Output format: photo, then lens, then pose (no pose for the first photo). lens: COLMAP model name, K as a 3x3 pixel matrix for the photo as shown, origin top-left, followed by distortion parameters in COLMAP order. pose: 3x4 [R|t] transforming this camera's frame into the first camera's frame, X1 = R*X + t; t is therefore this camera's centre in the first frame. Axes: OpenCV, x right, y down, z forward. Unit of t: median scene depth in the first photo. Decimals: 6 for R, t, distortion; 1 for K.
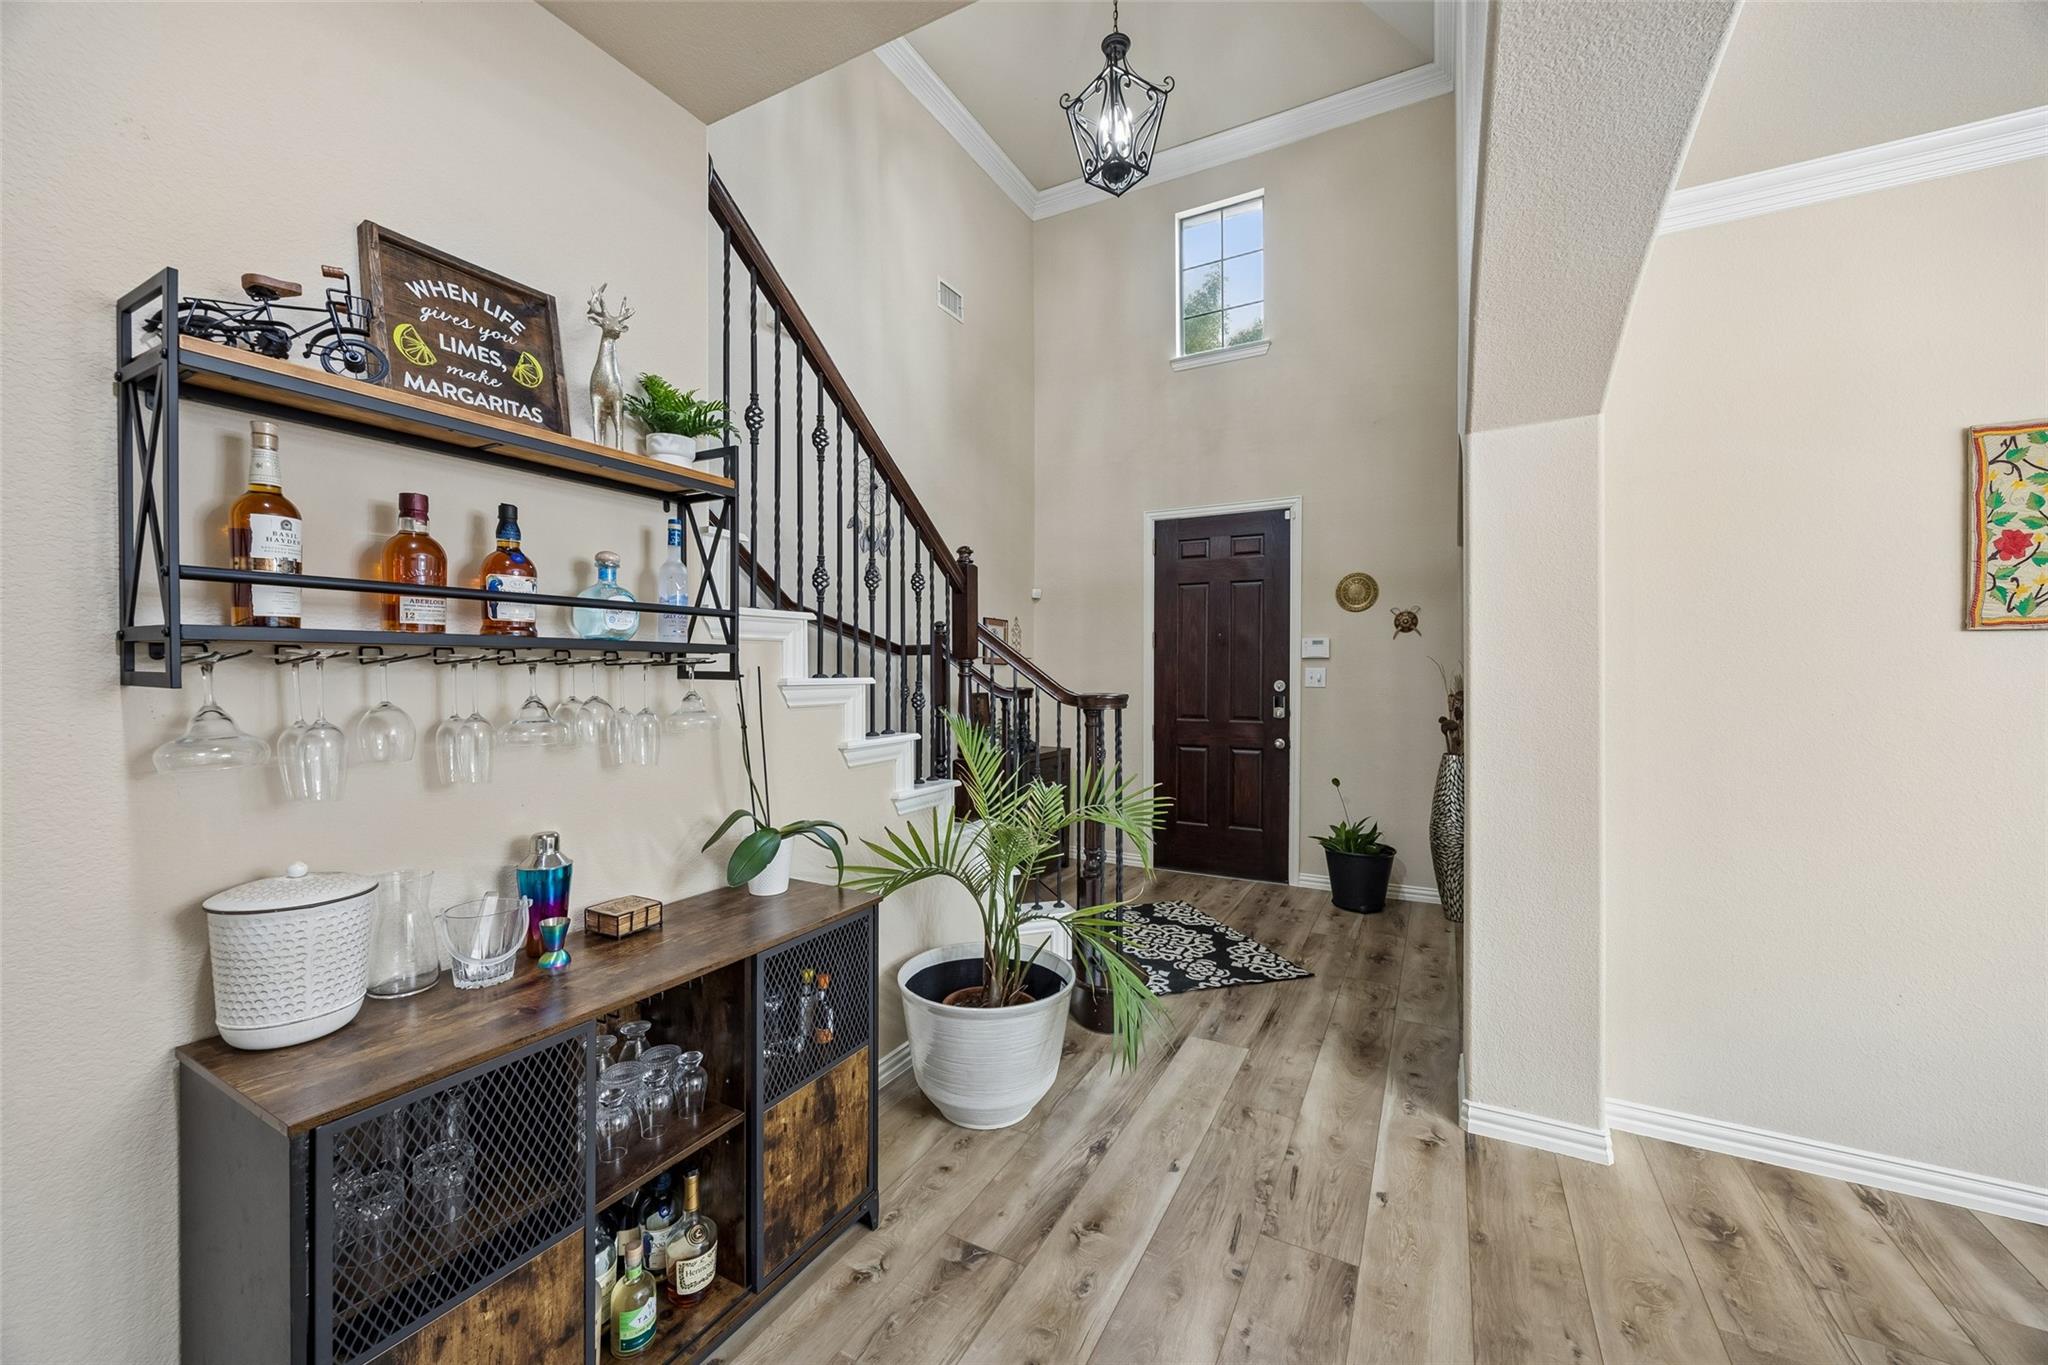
lens RADIAL K [[782.2, 0, 1025.4], [0, 782.2, 675.1], [0, 0, 1]] dist [-0.004452, -0.000043]
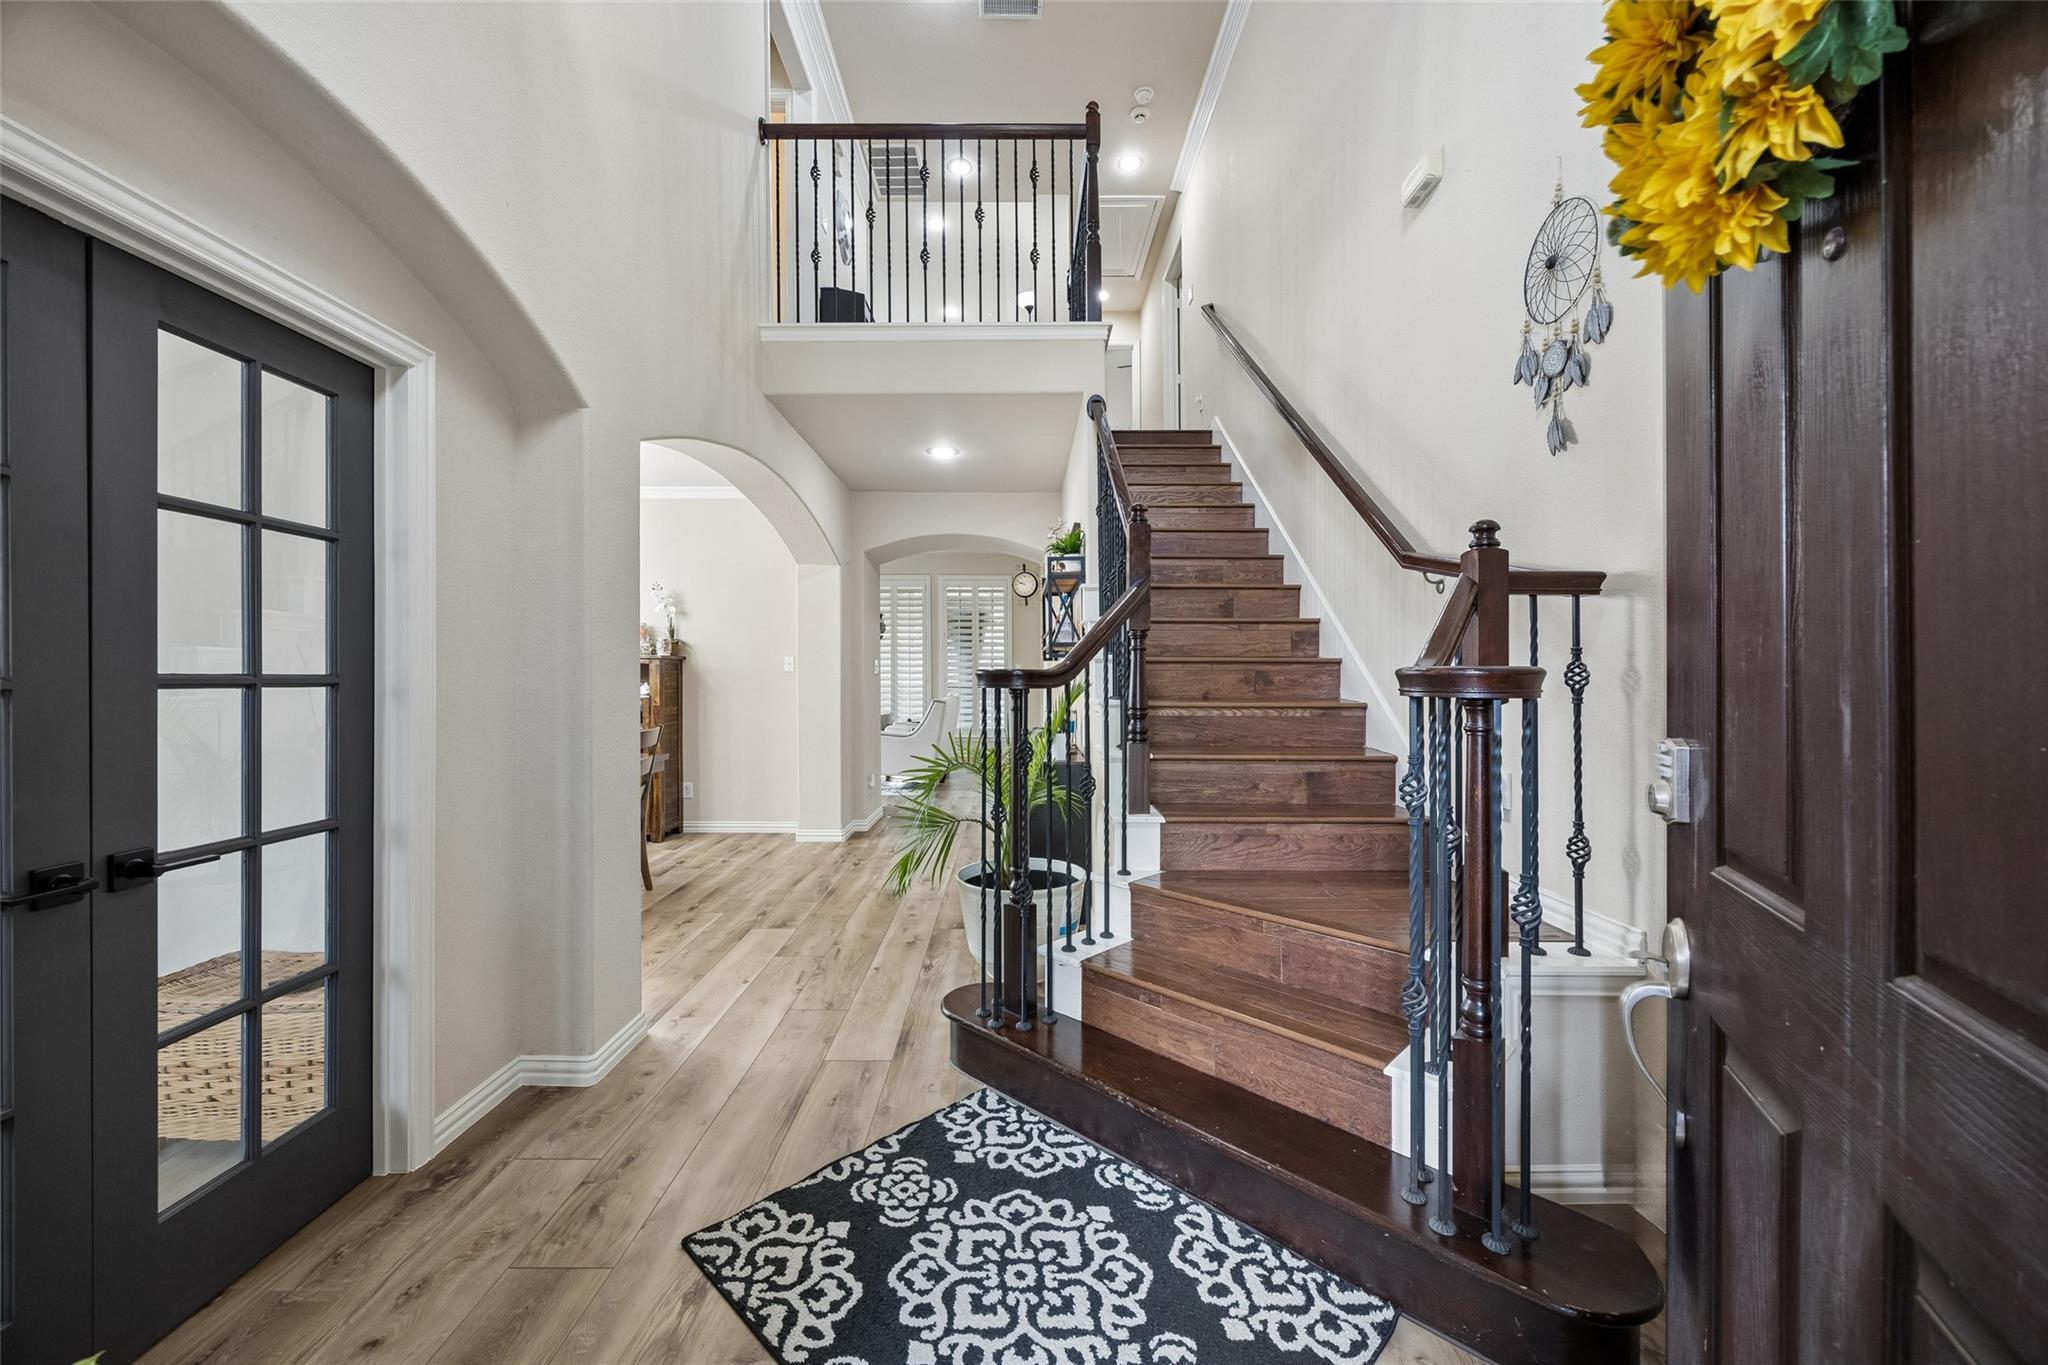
lens RADIAL K [[782.2, 0, 1021.2], [0, 782.2, 676.6], [0, 0, 1]] dist [-0.004452, -0.000043]
pose [[-0.879073, -0.005261, -0.476659, 0.430711], [-0.007346, 0.999970, 0.002510, 0.027256], [0.476631, 0.005708, -0.879085, 1.578020]]
